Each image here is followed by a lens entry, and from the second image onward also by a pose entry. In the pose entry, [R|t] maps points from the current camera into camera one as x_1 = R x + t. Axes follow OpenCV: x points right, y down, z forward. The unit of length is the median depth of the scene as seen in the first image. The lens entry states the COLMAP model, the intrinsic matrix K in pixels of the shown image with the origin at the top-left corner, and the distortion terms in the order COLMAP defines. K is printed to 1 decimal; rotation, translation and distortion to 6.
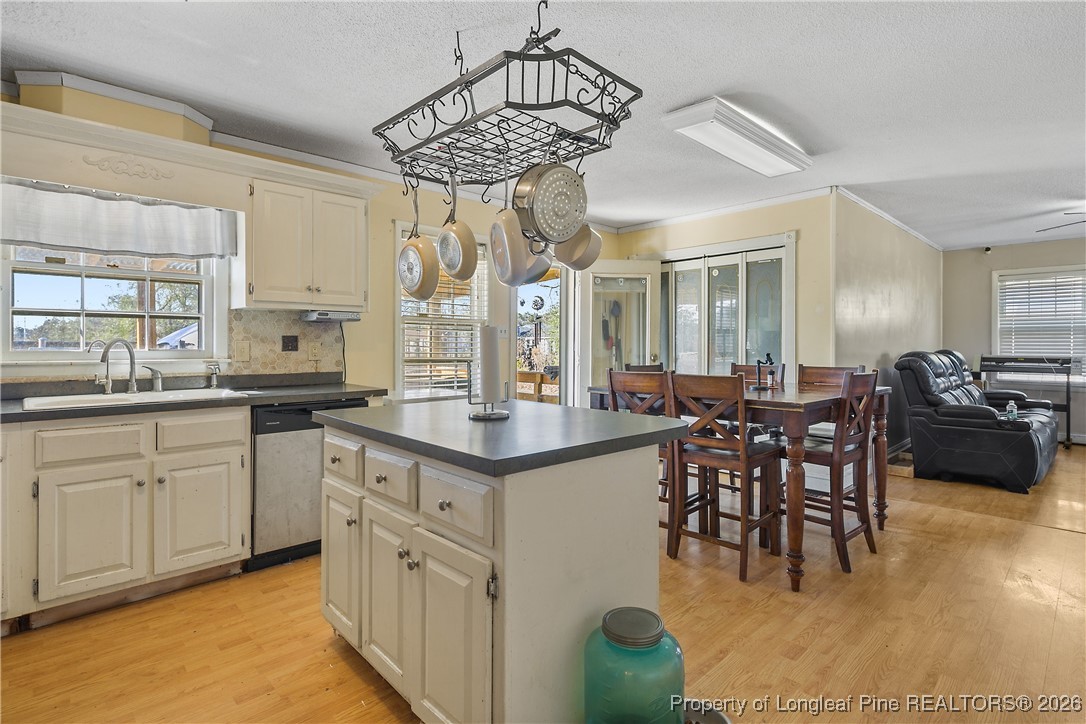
lens RADIAL K [[538.4, 0, 551.0], [0, 538.4, 342.8], [0, 0, 1]] dist [-0.004216, -0.000857]
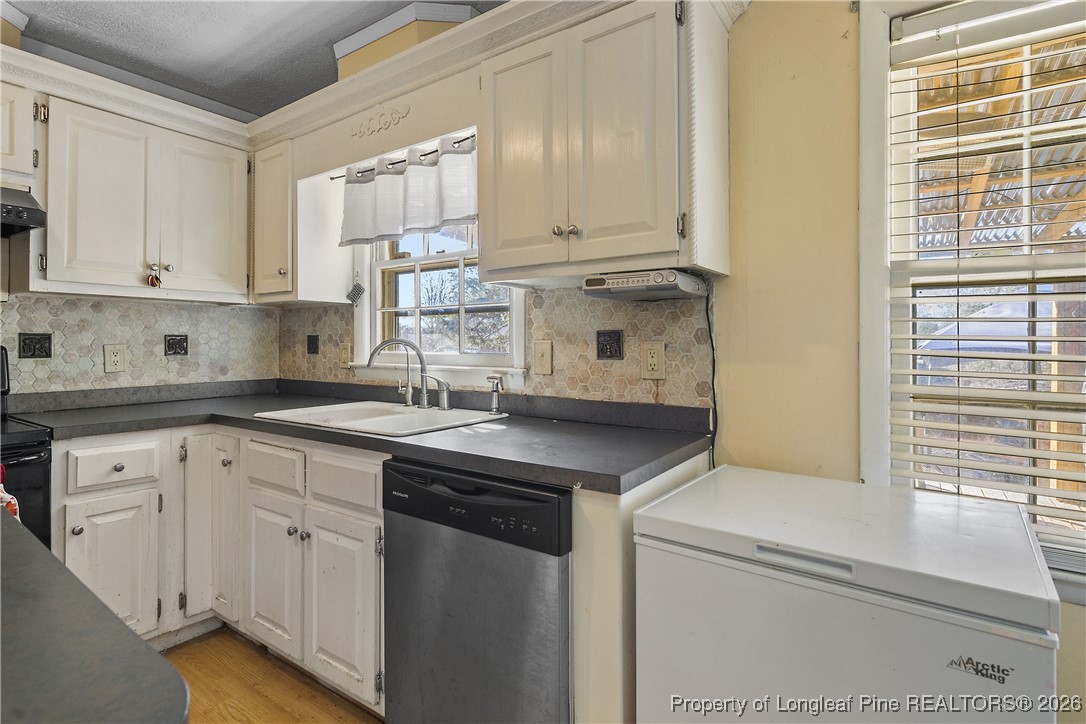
lens RADIAL K [[538.4, 0, 539.1], [0, 538.4, 342.2], [0, 0, 1]] dist [-0.004216, -0.000857]
pose [[0.187769, -0.008164, -0.982179, 0.025589], [-0.002977, 0.999956, -0.008881, 0.003599], [0.982209, 0.004592, 0.187736, 0.860207]]
